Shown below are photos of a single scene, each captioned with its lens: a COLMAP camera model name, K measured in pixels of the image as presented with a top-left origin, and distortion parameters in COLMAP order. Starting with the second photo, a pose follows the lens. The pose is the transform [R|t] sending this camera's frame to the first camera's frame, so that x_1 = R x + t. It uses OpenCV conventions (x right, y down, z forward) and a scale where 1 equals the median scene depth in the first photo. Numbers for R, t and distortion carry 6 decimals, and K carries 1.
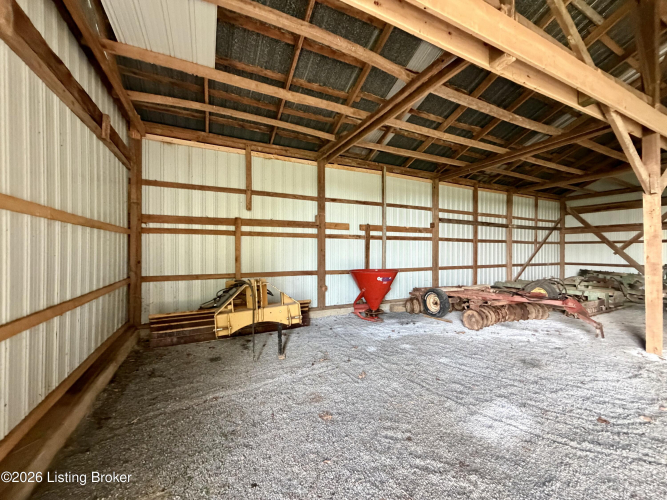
lens RADIAL K [[265.1, 0, 331.7], [0, 265.1, 250.9], [0, 0, 1]] dist [-0.001084, 0.000280]
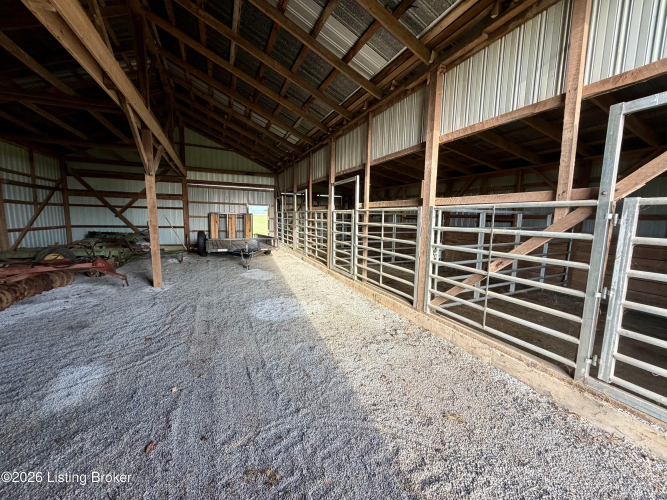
lens RADIAL K [[265.1, 0, 331.7], [0, 265.1, 250.9], [0, 0, 1]] dist [-0.001084, 0.000280]
pose [[0.045416, -0.125548, 0.991047, -0.147415], [-0.019716, 0.991765, 0.126542, -0.013221], [-0.998774, -0.025286, 0.042567, -0.014077]]
